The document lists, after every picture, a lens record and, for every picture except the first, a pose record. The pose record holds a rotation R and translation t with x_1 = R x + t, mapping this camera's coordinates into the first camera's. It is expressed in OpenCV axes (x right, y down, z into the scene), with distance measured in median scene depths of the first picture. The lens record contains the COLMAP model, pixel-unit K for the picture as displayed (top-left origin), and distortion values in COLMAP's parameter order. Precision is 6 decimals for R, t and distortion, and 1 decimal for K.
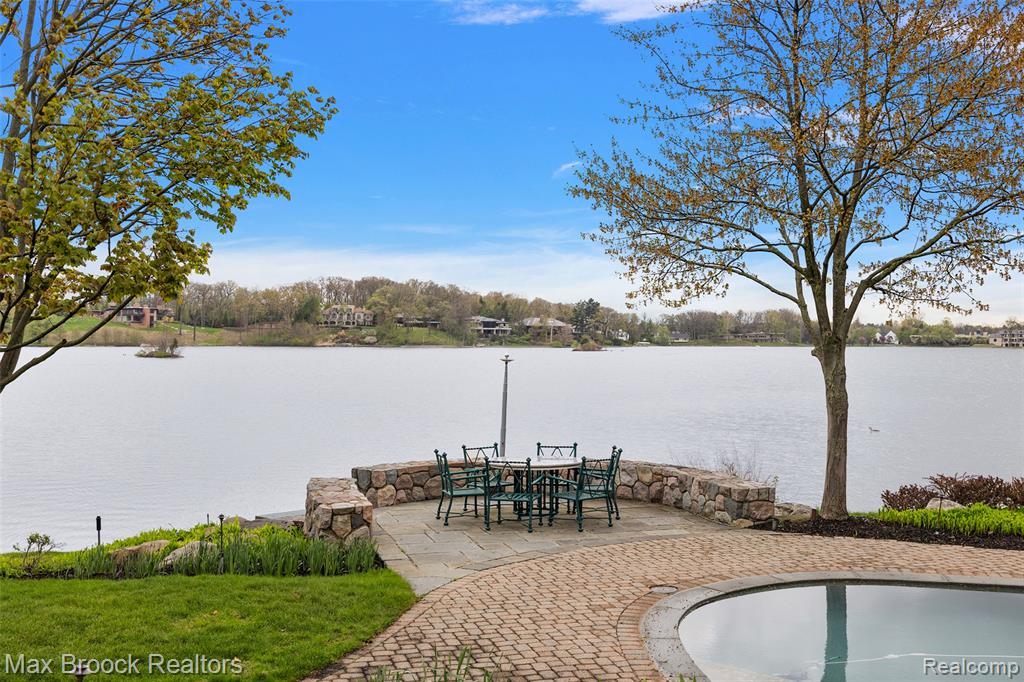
lens RADIAL K [[1057.5, 0, 499.4], [0, 1057.5, 339.6], [0, 0, 1]] dist [0.003082, 0.003206]
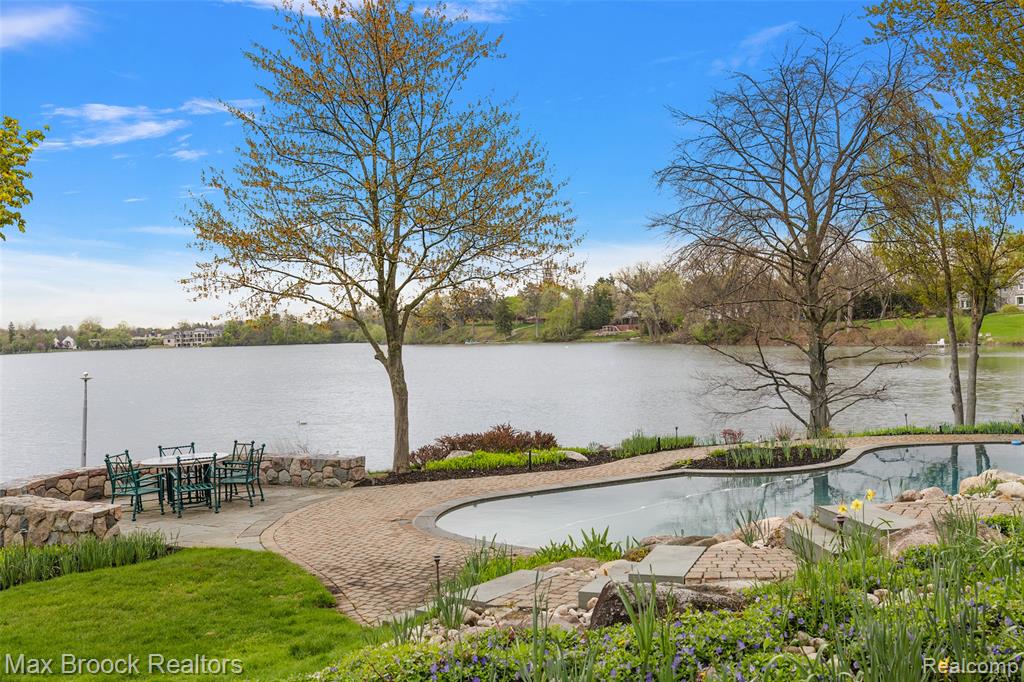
lens RADIAL K [[1057.5, 0, 499.4], [0, 1057.5, 339.6], [0, 0, 1]] dist [0.003082, 0.003206]
pose [[0.725929, -0.038388, 0.686697, -0.459433], [0.040855, 0.999085, 0.012662, -0.018332], [-0.686555, 0.018863, 0.726833, -0.104052]]
